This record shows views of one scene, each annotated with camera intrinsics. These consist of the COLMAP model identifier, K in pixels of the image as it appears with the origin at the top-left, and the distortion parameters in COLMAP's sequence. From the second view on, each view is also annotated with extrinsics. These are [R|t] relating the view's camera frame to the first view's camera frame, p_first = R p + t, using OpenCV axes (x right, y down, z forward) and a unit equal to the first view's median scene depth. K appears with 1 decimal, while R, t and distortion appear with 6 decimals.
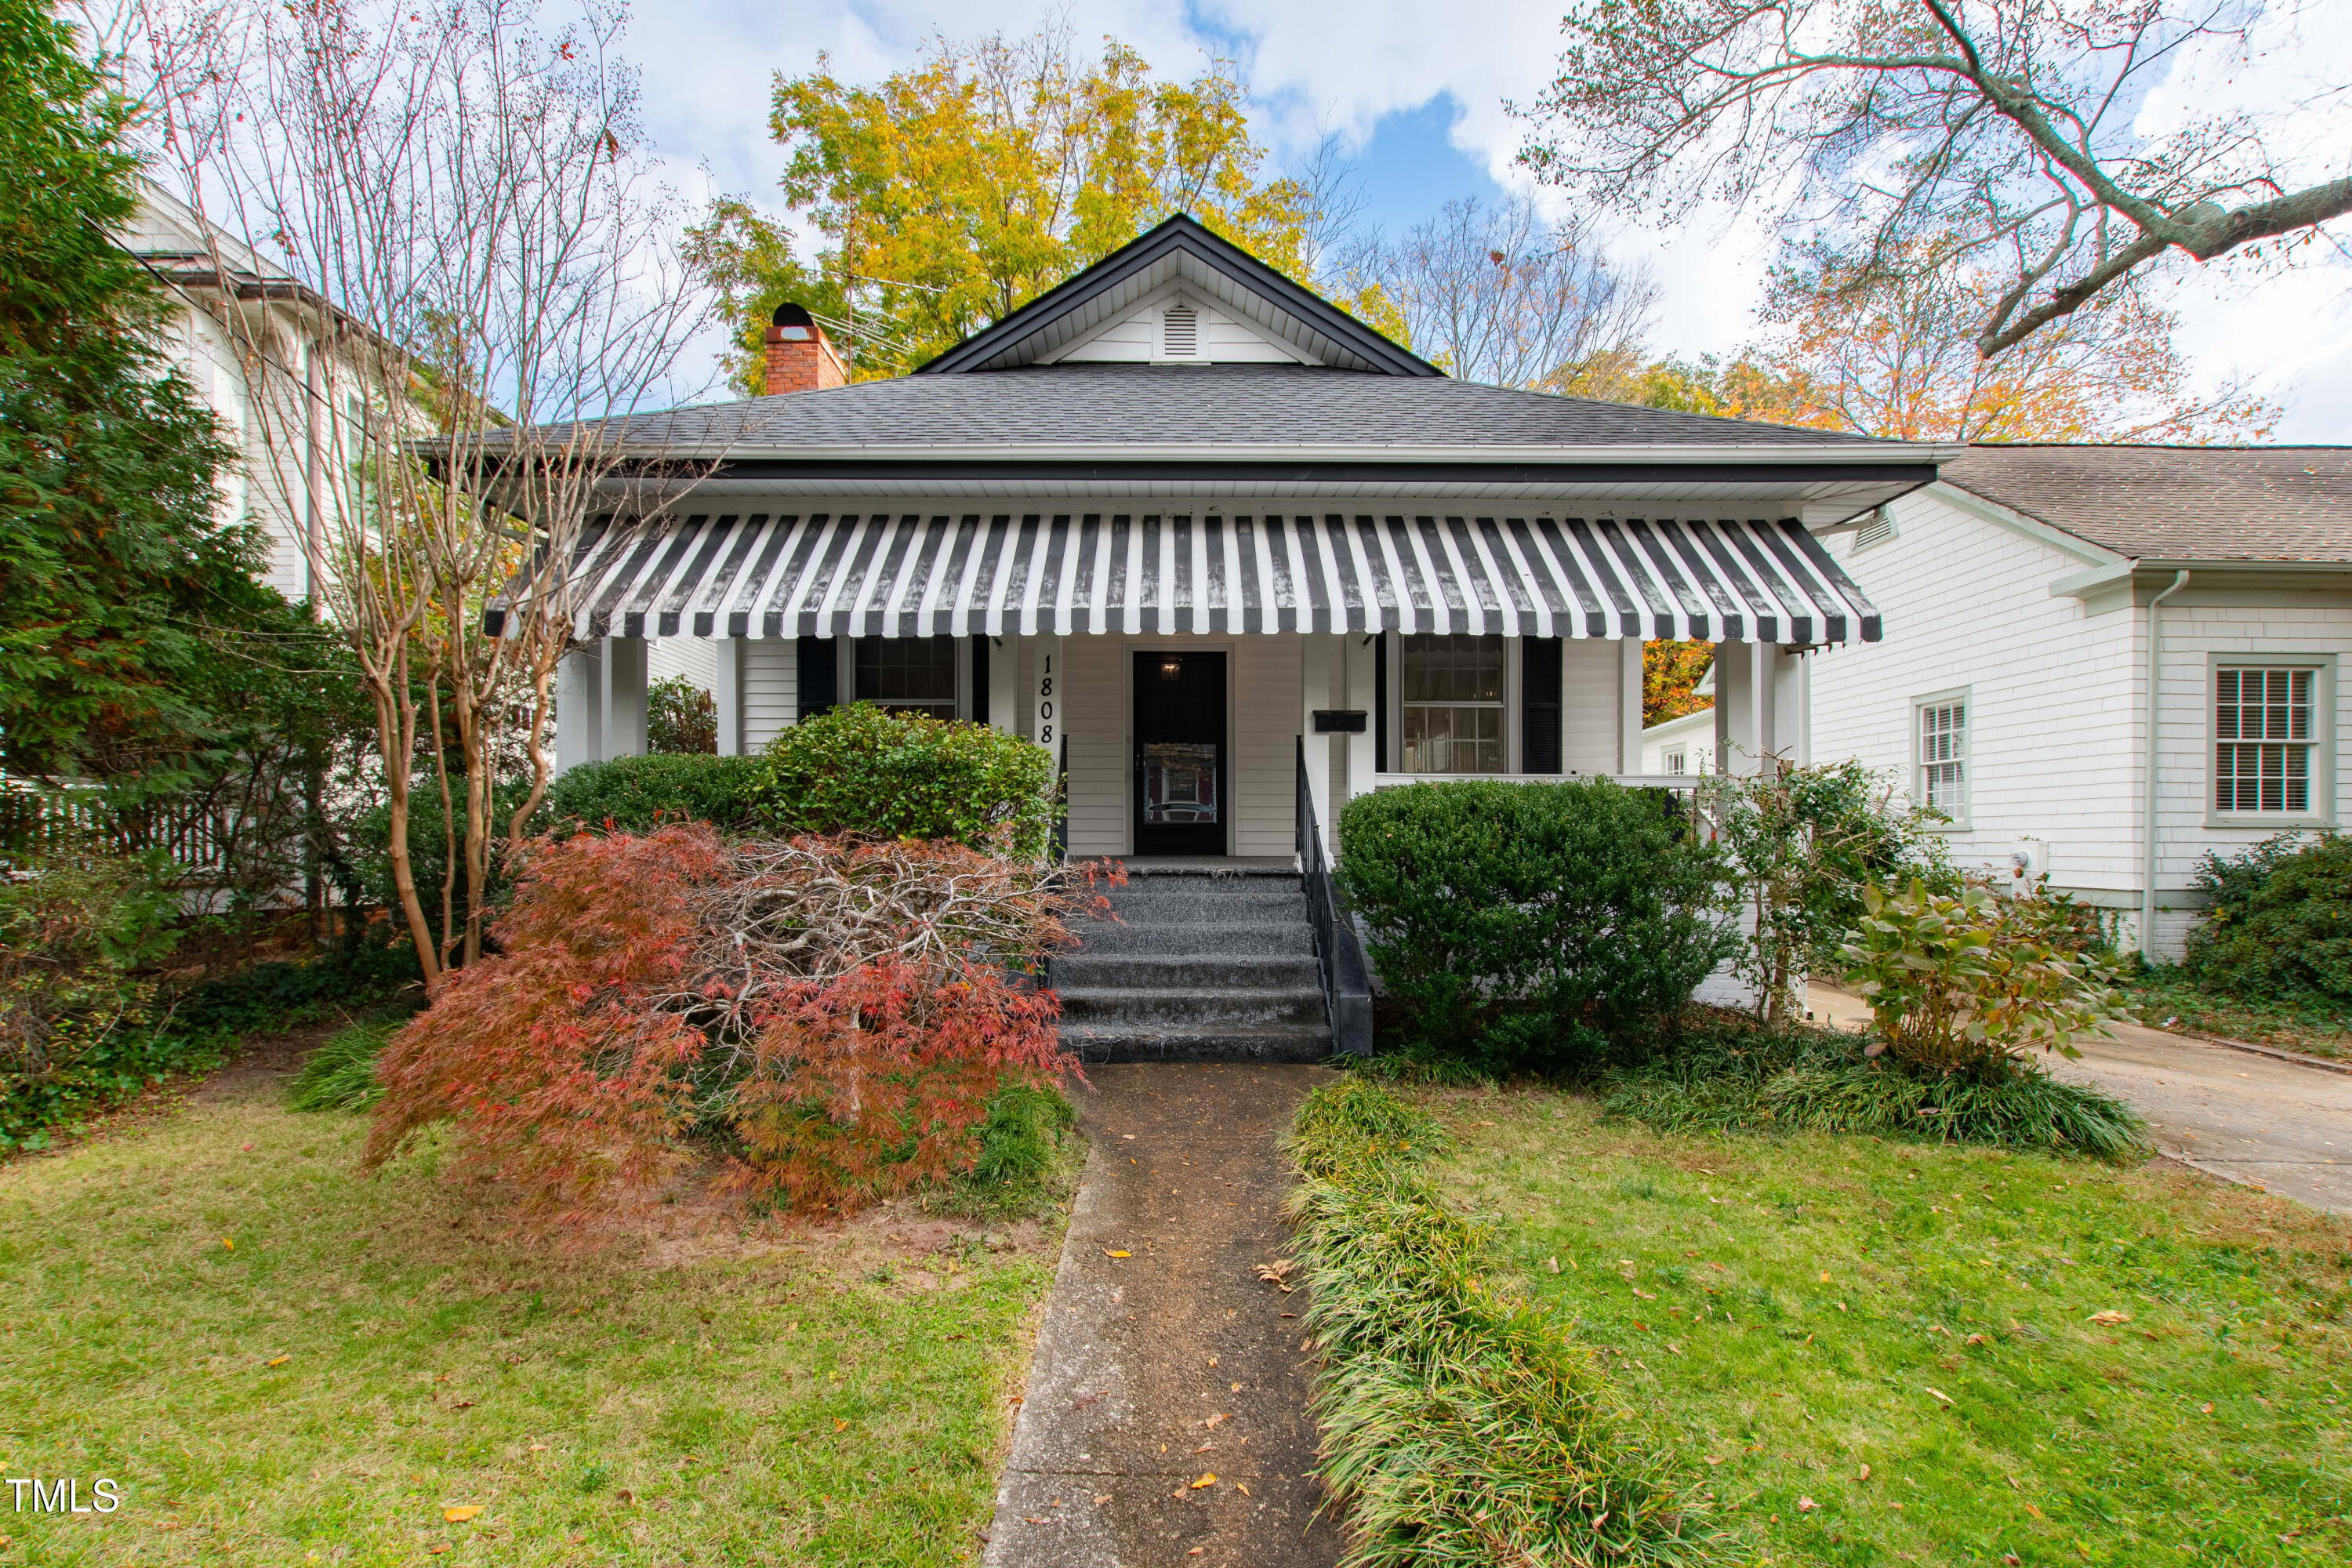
lens RADIAL K [[1045.8, 0, 1169.2], [0, 1045.8, 811.6], [0, 0, 1]] dist [0.001139, -0.000101]
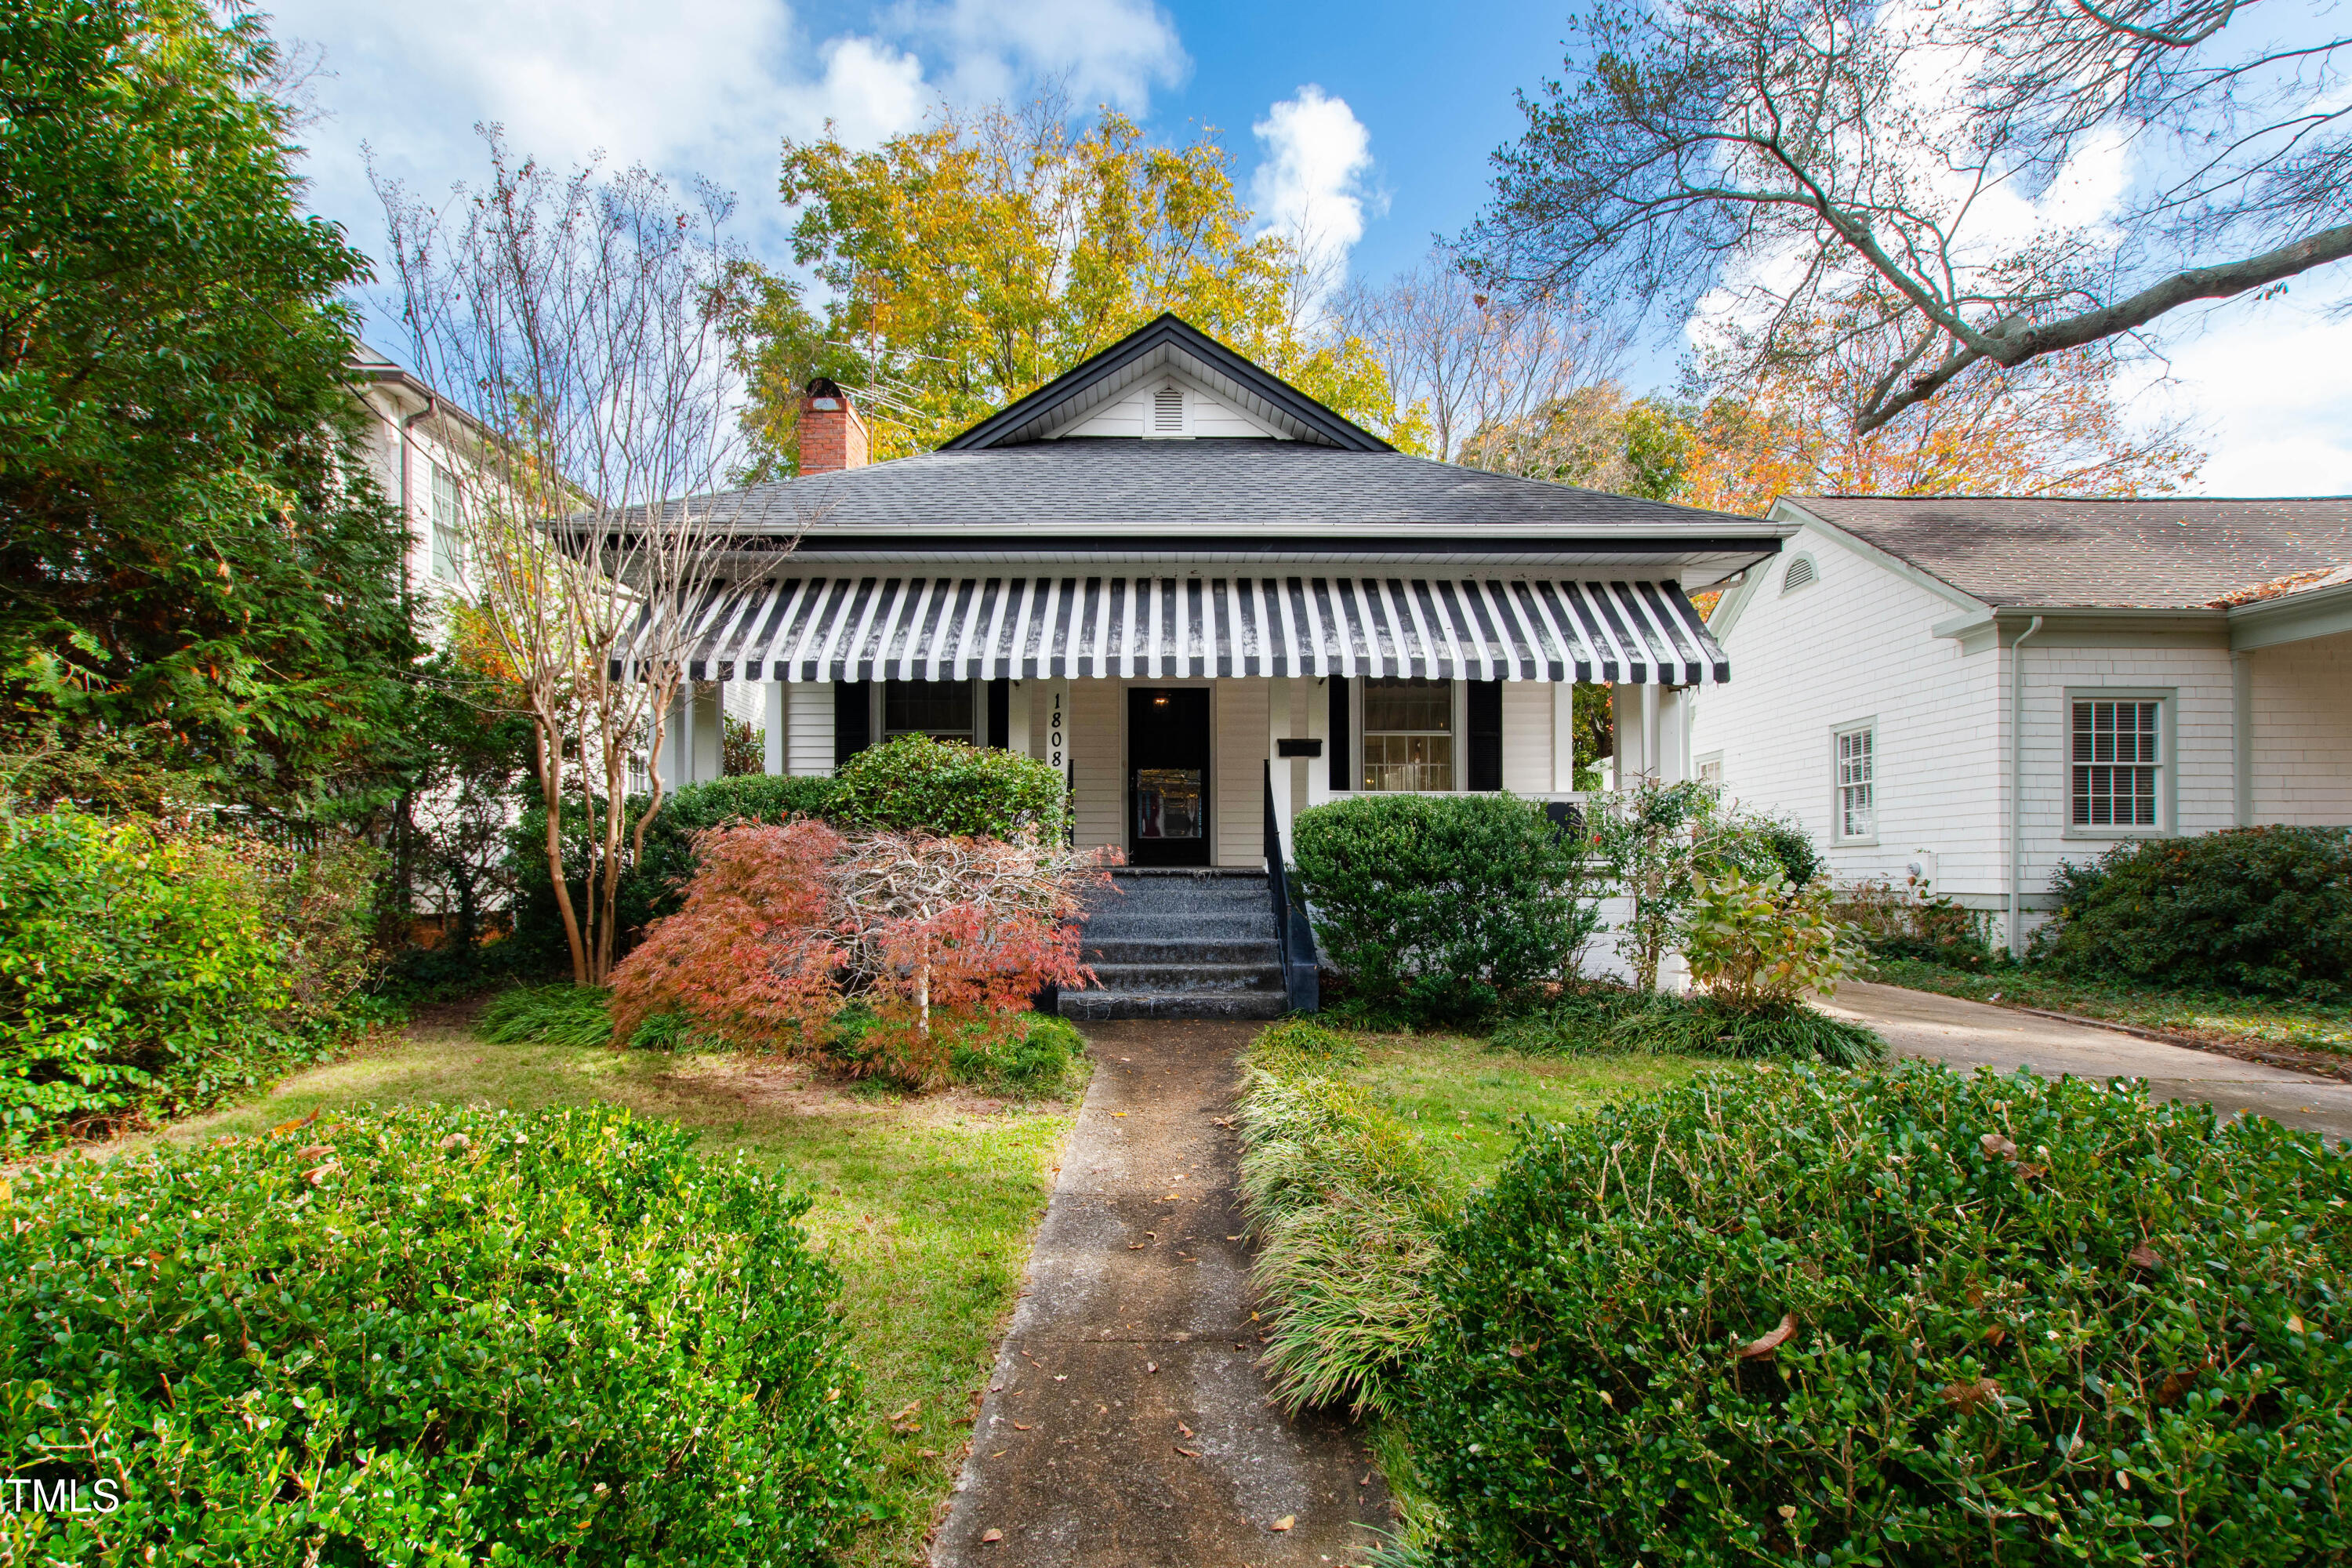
lens RADIAL K [[1045.8, 0, 1169.2], [0, 1045.8, 811.6], [0, 0, 1]] dist [0.001139, -0.000101]
pose [[0.999984, -0.002416, 0.005027, 0.006765], [0.002554, 0.999616, -0.027597, 0.020396], [-0.004959, 0.027609, 0.999606, -0.206853]]
